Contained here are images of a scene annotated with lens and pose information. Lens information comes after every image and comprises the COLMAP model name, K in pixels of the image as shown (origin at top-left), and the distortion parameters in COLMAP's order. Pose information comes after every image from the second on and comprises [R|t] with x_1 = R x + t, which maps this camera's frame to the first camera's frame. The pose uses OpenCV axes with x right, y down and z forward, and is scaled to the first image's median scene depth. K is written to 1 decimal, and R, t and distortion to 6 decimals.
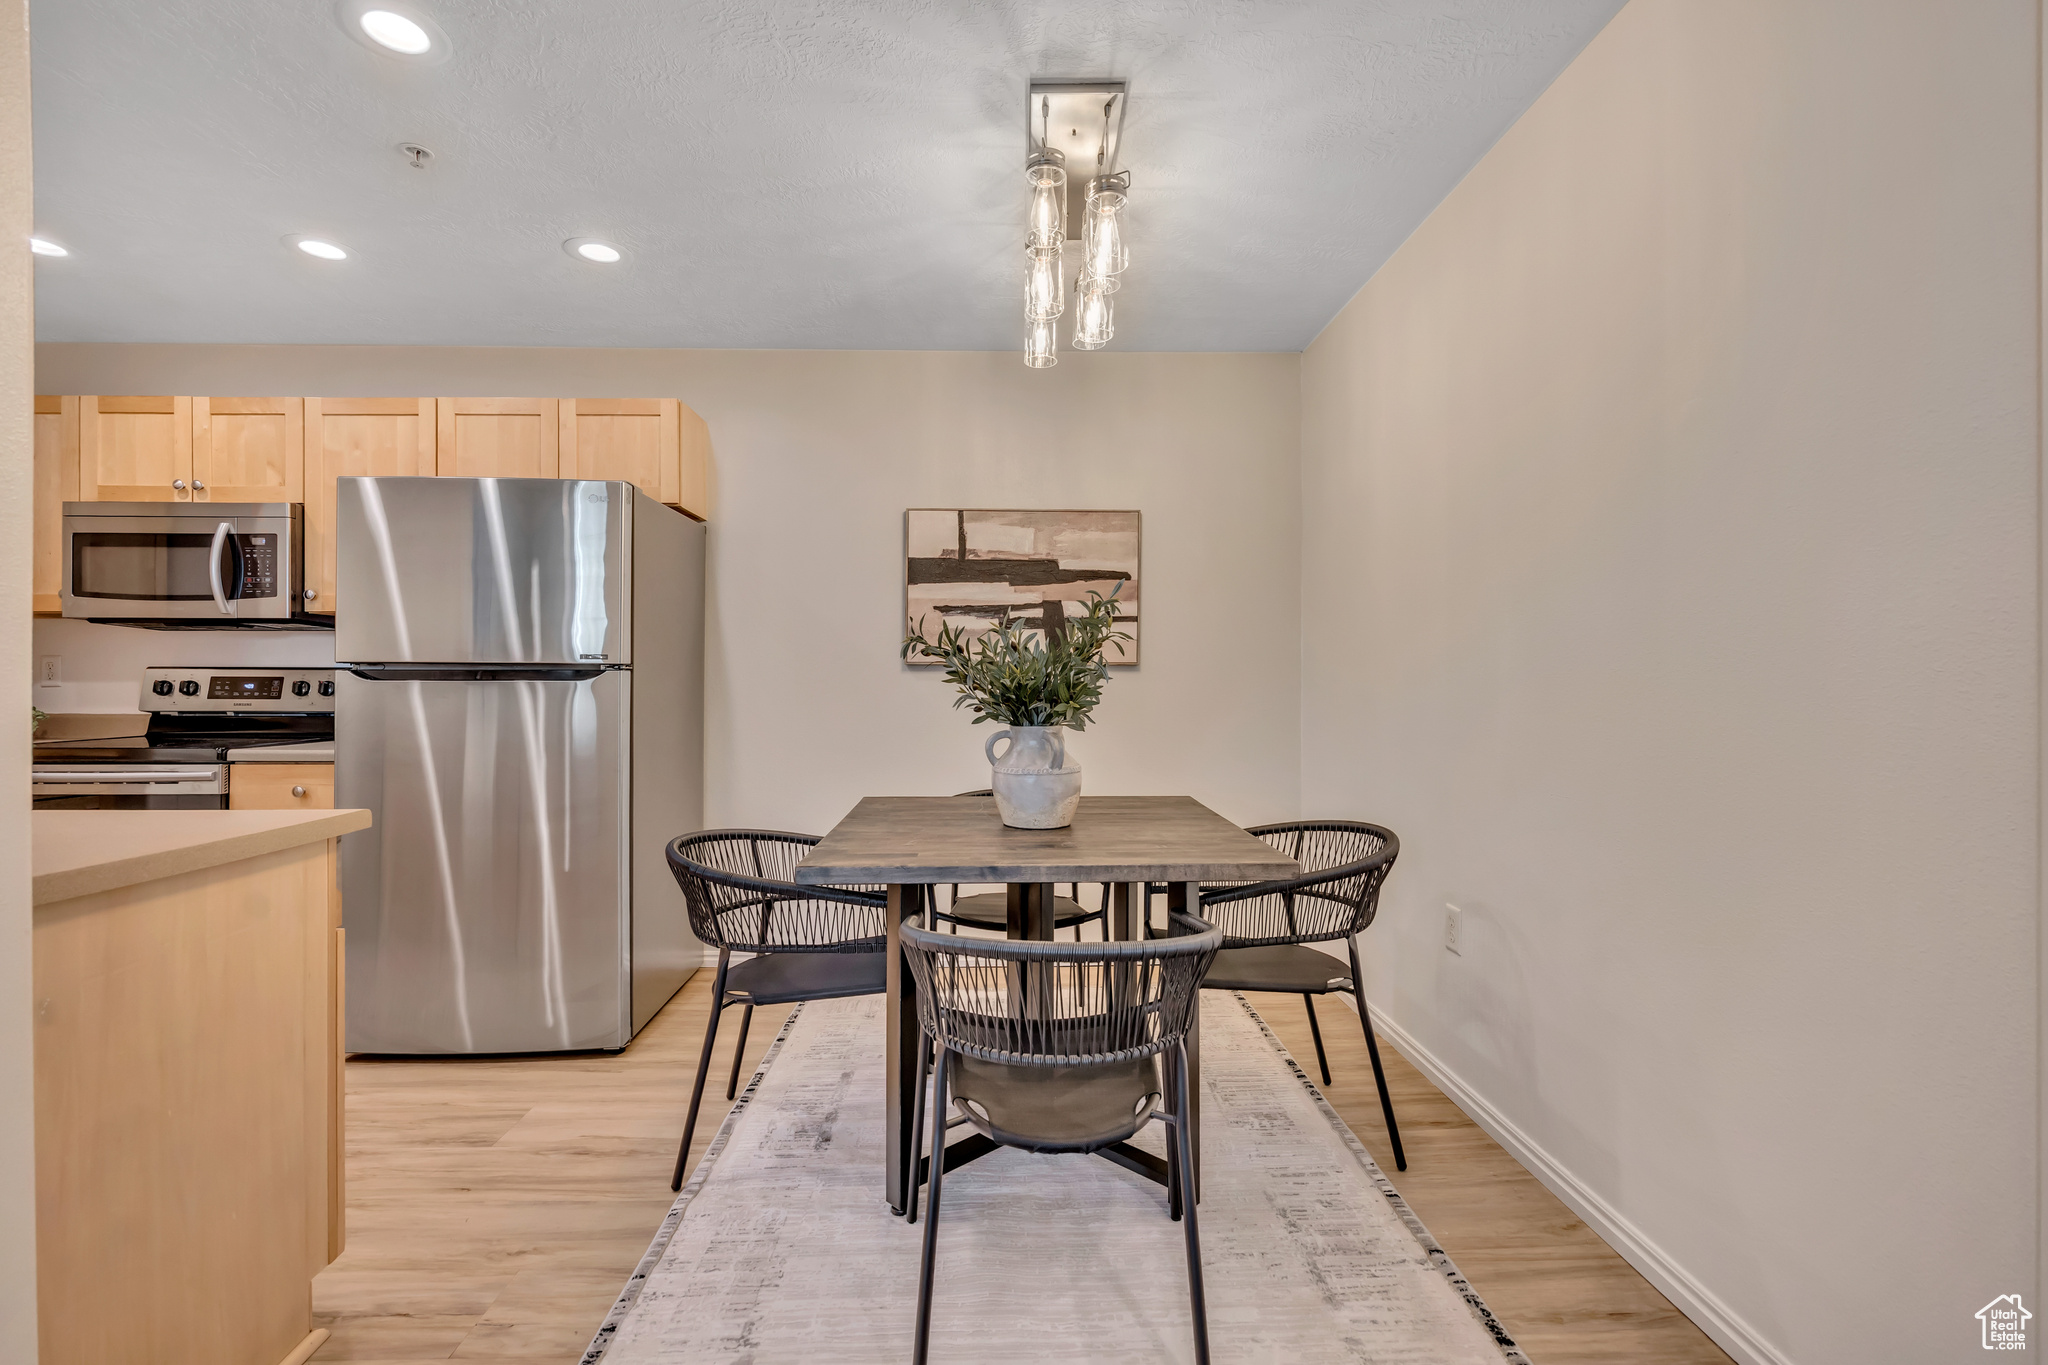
lens RADIAL K [[897.5, 0, 1017.3], [0, 897.5, 674.8], [0, 0, 1]] dist [-0.001158, 0.001551]
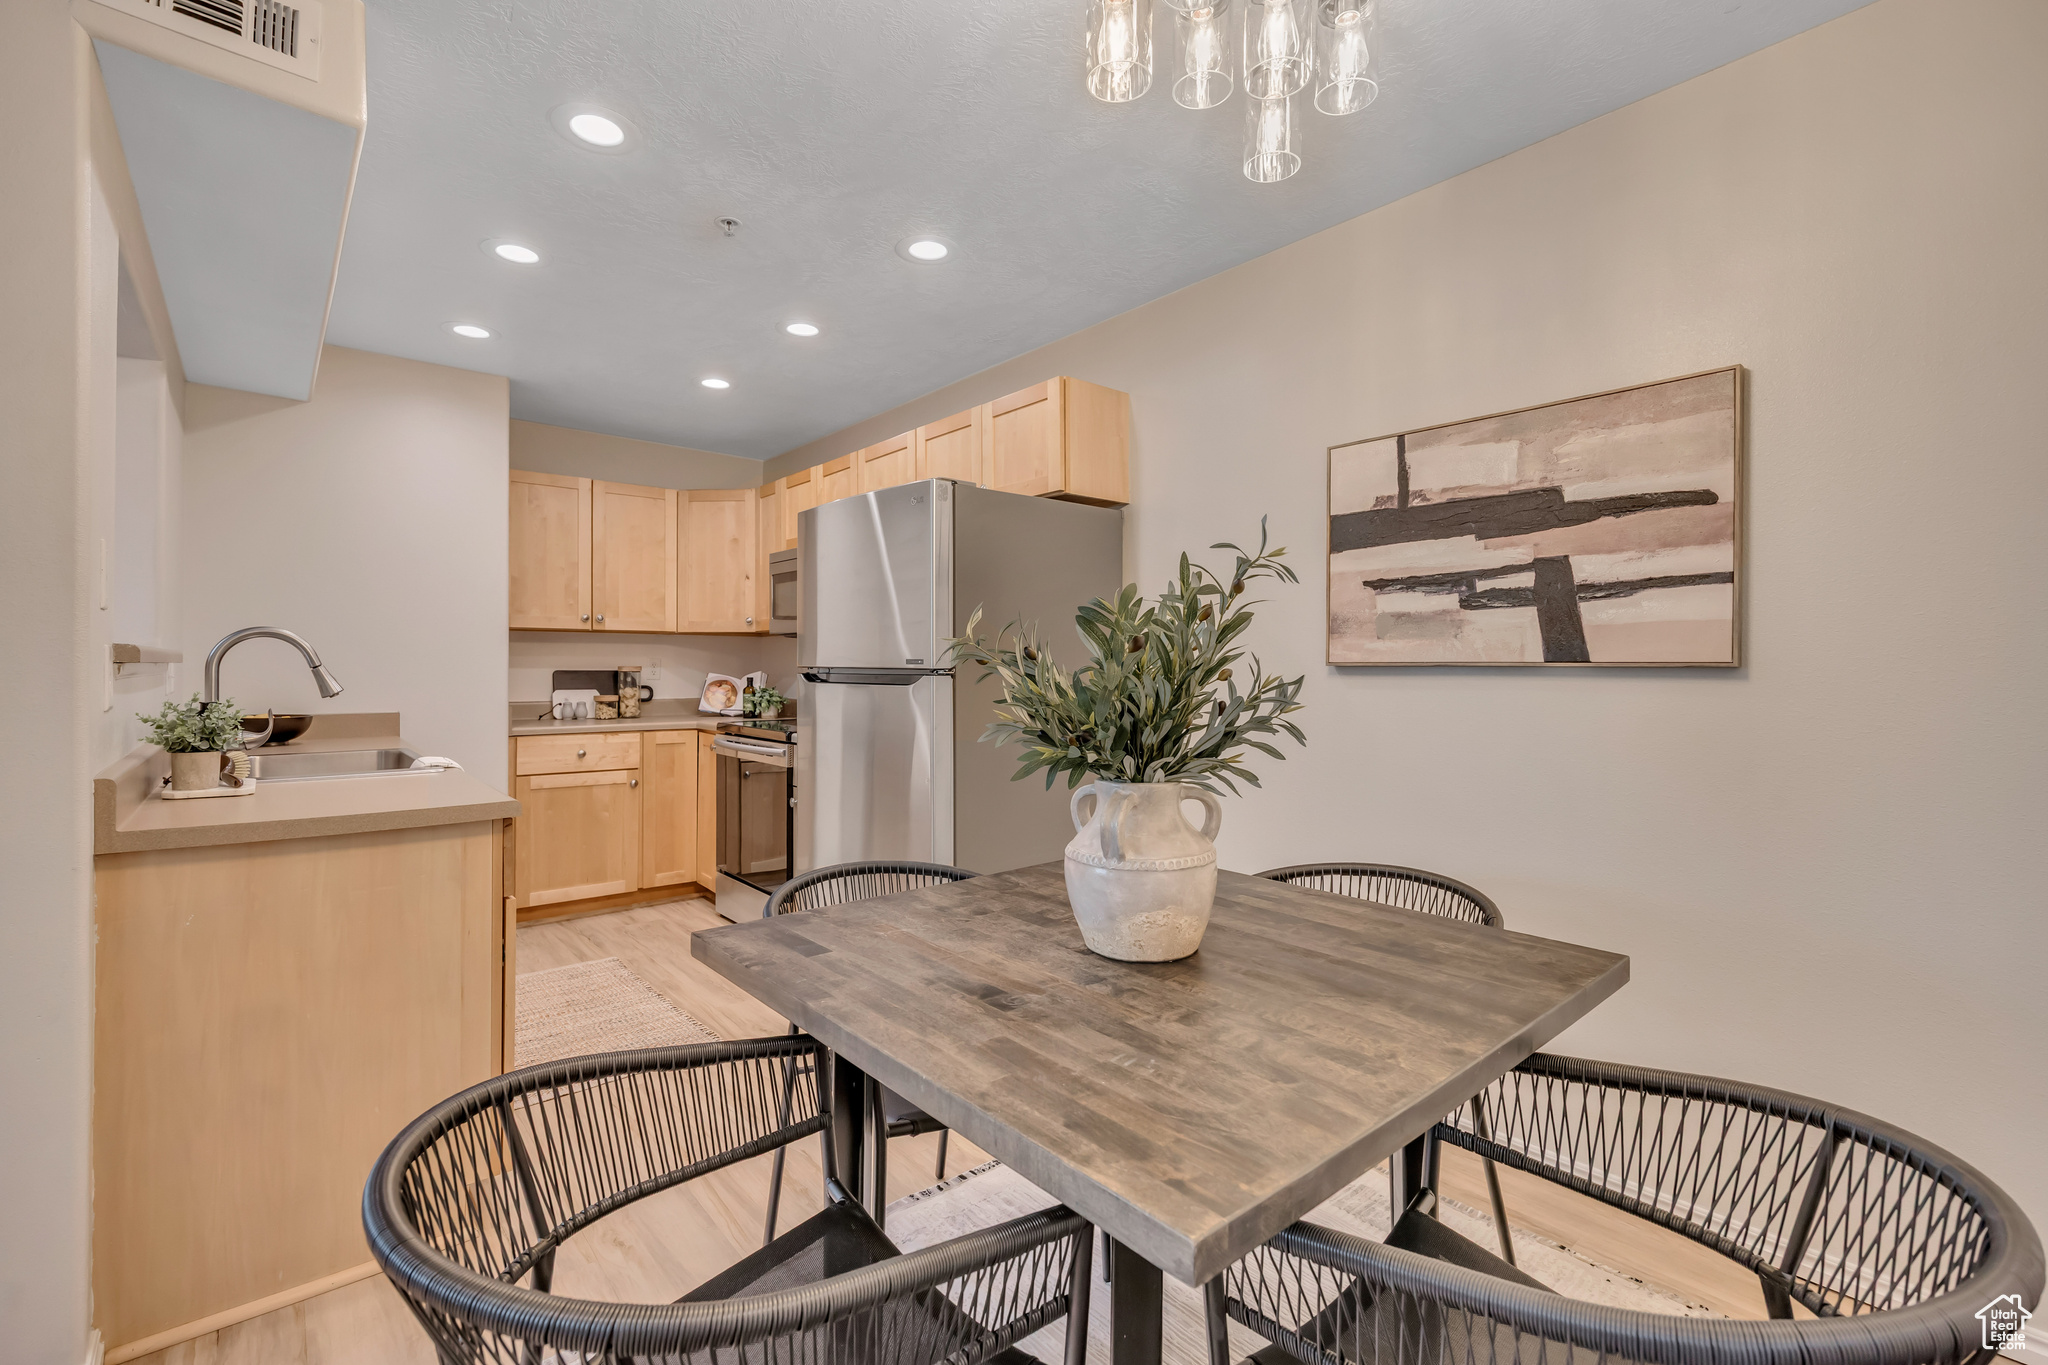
lens RADIAL K [[897.5, 0, 1016.7], [0, 897.5, 666.5], [0, 0, 1]] dist [-0.001158, 0.001551]
pose [[0.621900, 0.000664, -0.783096, 0.295630], [0.002246, 0.999994, 0.002631, -0.013892], [0.783093, -0.003395, 0.621895, 0.375819]]
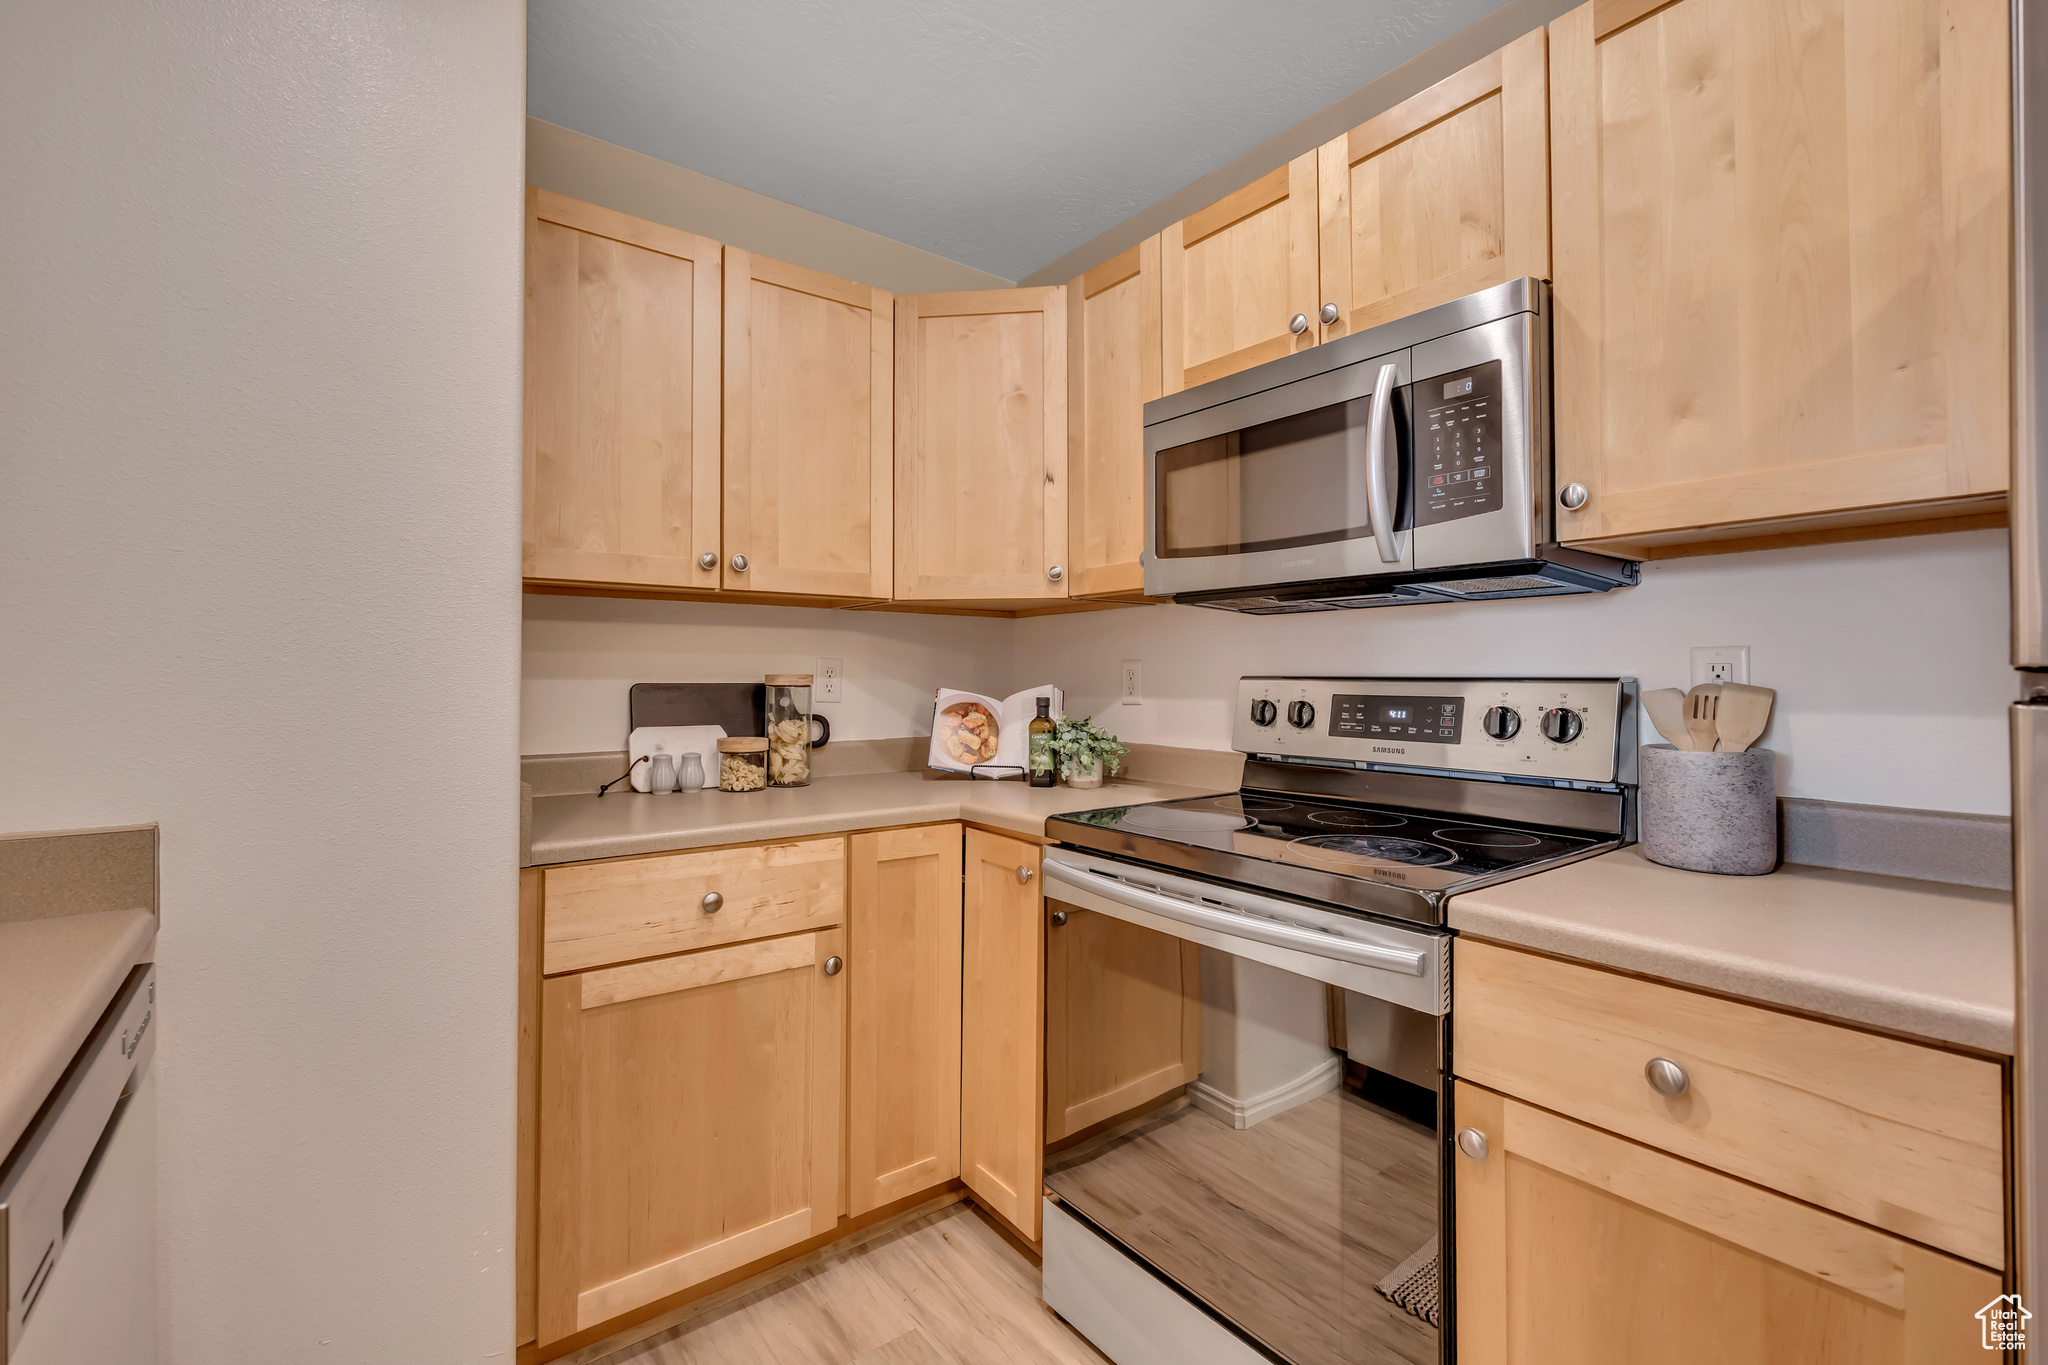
lens RADIAL K [[897.5, 0, 1029.7], [0, 897.5, 664.6], [0, 0, 1]] dist [-0.001158, 0.001551]
pose [[0.593445, -0.011421, -0.804793, -0.570568], [0.005586, 0.999934, -0.010071, -0.011669], [0.804855, 0.001482, 0.593470, 0.530453]]
